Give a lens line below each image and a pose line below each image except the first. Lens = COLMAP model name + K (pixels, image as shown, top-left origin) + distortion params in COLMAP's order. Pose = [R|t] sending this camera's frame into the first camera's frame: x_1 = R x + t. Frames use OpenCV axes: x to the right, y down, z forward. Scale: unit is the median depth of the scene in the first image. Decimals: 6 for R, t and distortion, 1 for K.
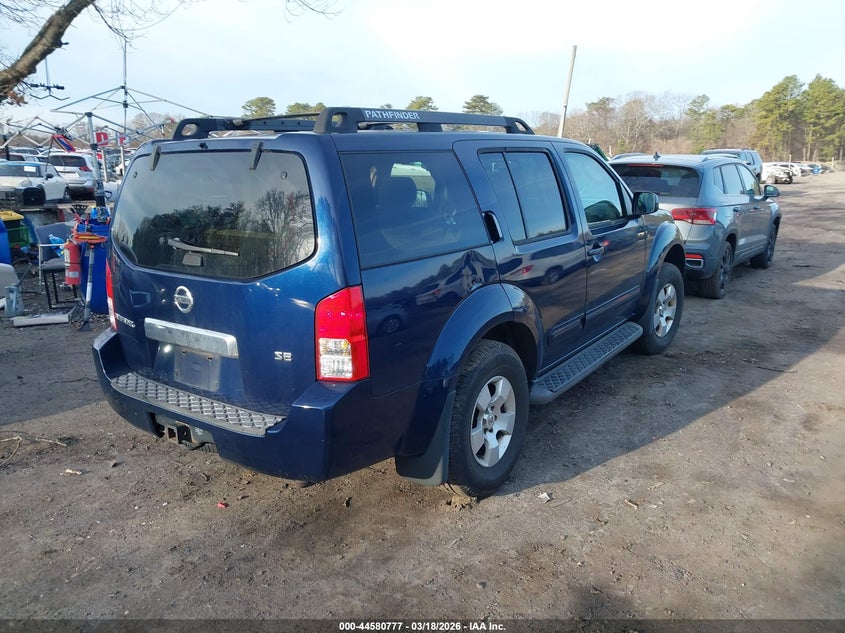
lens RADIAL K [[639.5, 0, 437.5], [0, 639.5, 333.6], [0, 0, 1]] dist [-0.006157, -0.002678]
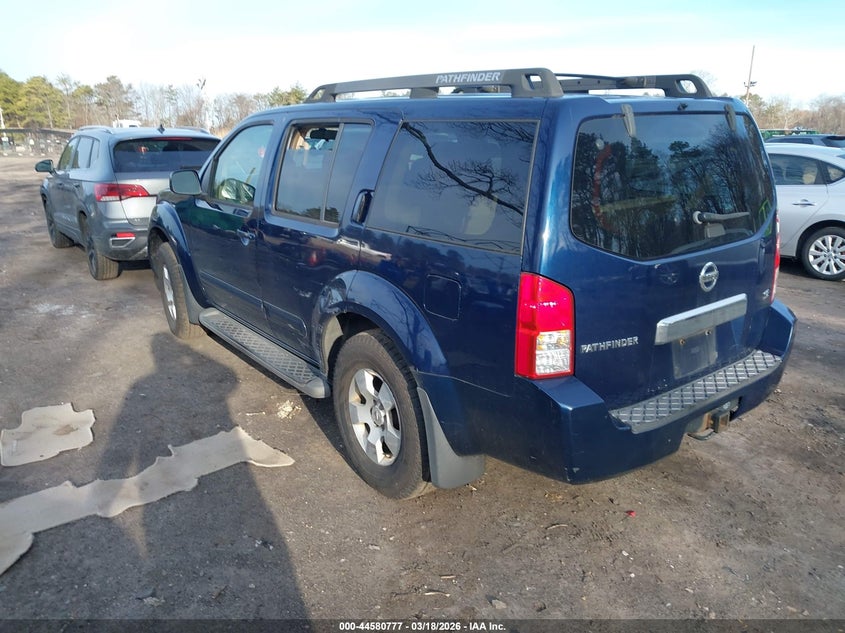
lens RADIAL K [[639.5, 0, 422.2], [0, 639.5, 319.3], [0, 0, 1]] dist [-0.006157, -0.002678]
pose [[0.343987, -0.285566, 0.894497, -1.267776], [0.274294, 0.941640, 0.195134, -0.263477], [-0.898018, 0.178232, 0.402241, 0.938730]]
